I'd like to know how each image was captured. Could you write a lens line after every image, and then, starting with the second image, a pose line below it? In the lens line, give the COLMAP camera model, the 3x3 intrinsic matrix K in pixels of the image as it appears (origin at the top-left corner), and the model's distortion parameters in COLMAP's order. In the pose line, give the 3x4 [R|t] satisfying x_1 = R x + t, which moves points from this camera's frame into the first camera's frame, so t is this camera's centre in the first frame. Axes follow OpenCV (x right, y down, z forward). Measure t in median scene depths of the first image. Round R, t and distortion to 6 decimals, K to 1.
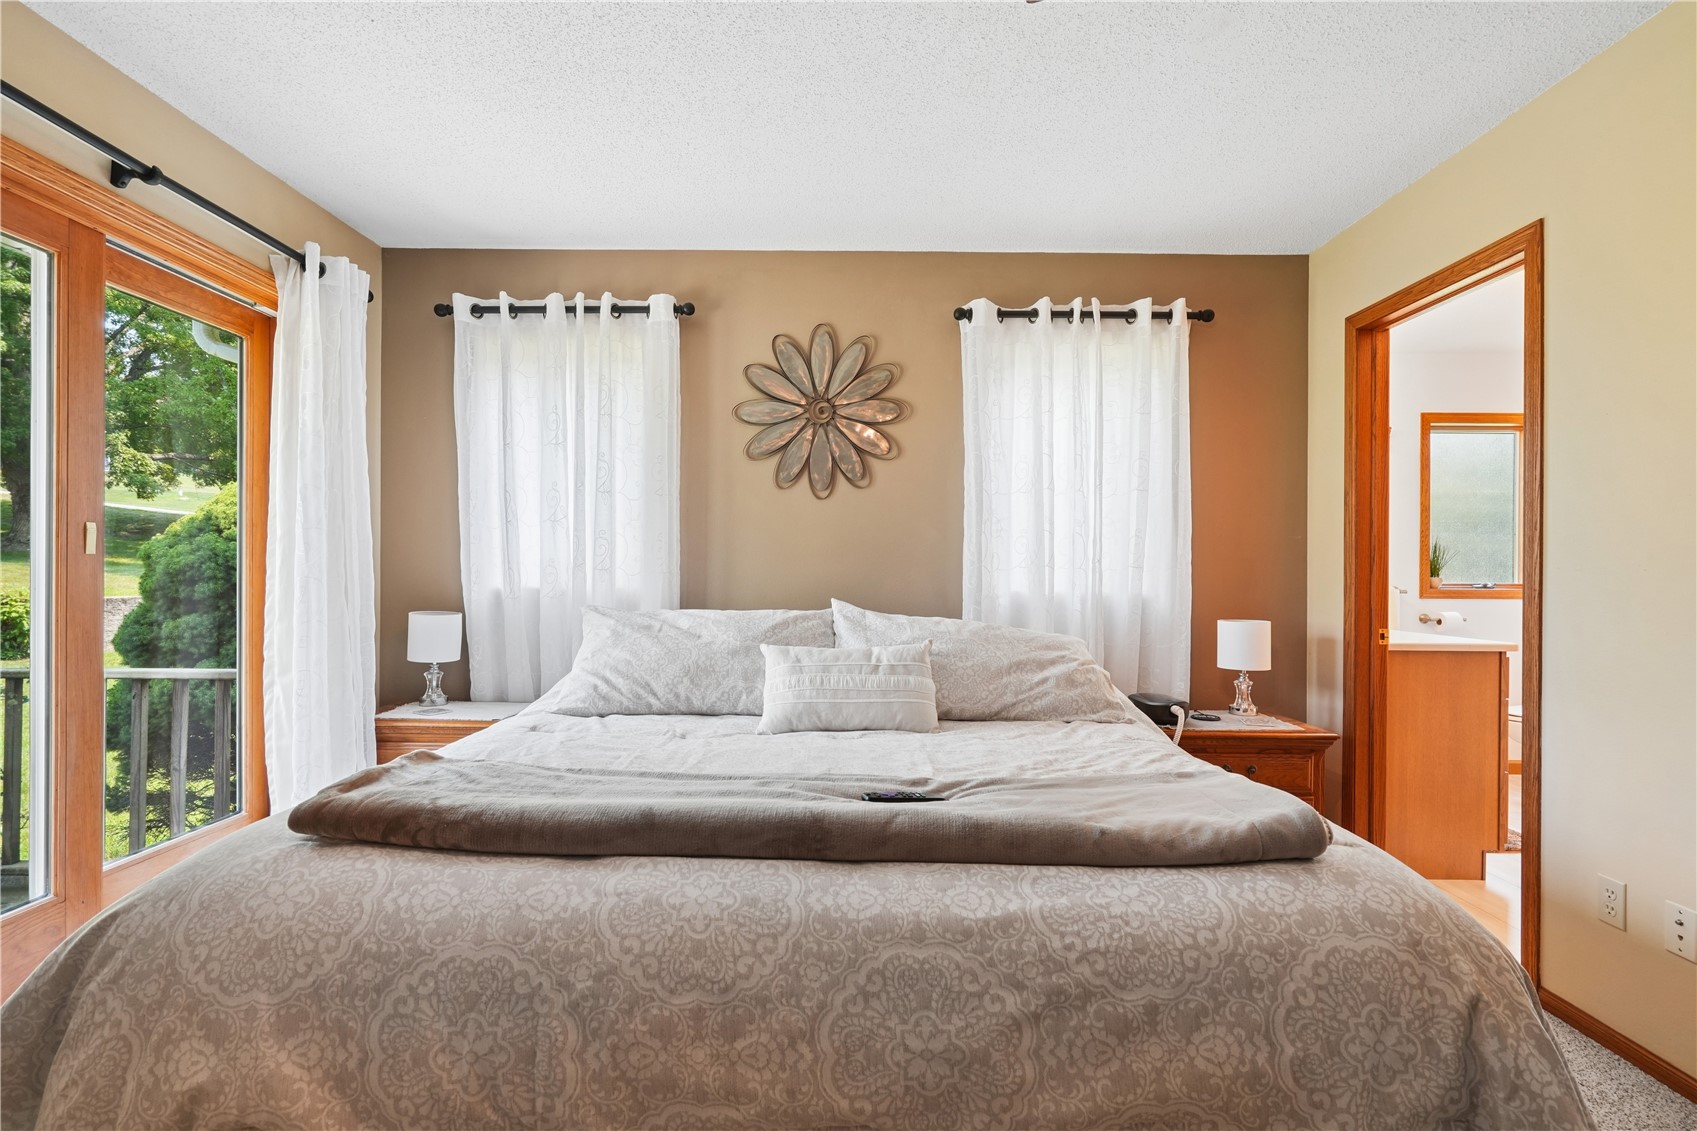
lens RADIAL K [[778.5, 0, 850.7], [0, 778.5, 587.0], [0, 0, 1]] dist [-0.011745, 0.004204]
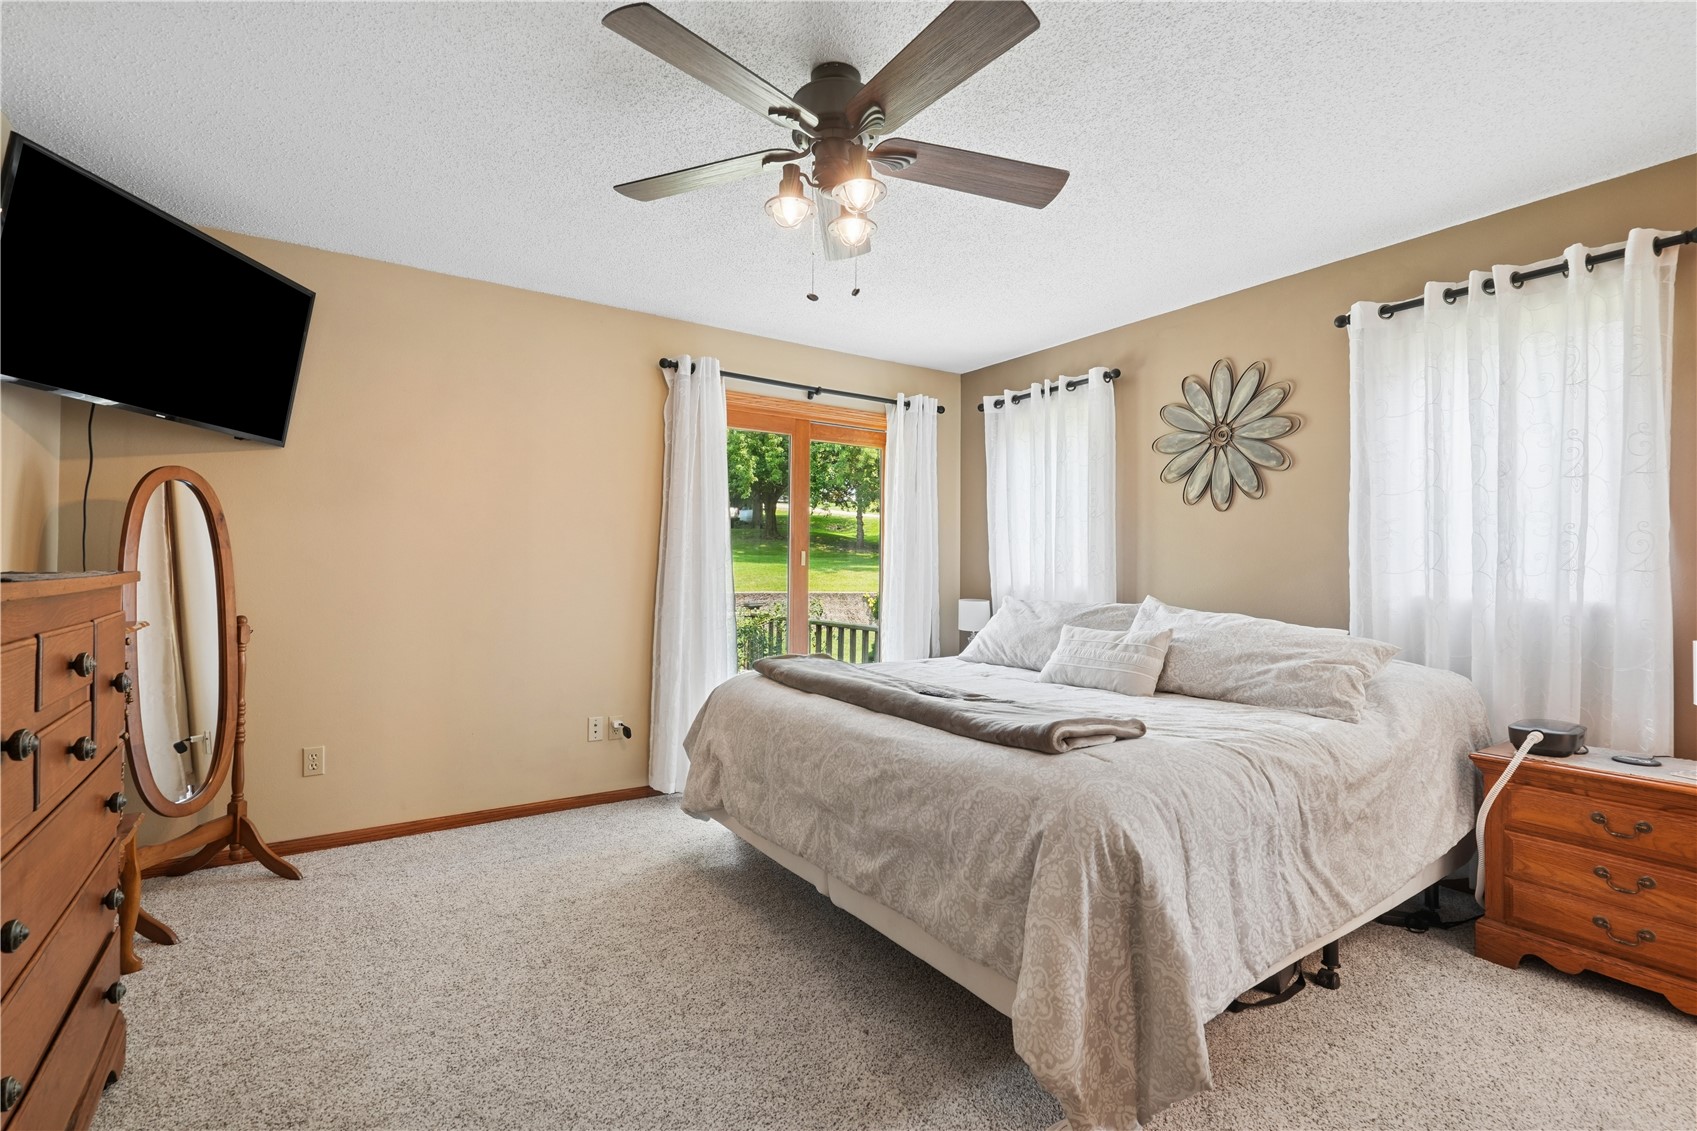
lens RADIAL K [[778.5, 0, 862.0], [0, 778.5, 567.4], [0, 0, 1]] dist [-0.011745, 0.004204]
pose [[0.568175, -0.005695, -0.822888, 0.736375], [-0.020752, 0.999559, -0.021246, 0.005982], [0.822646, 0.029148, 0.567806, -0.097633]]
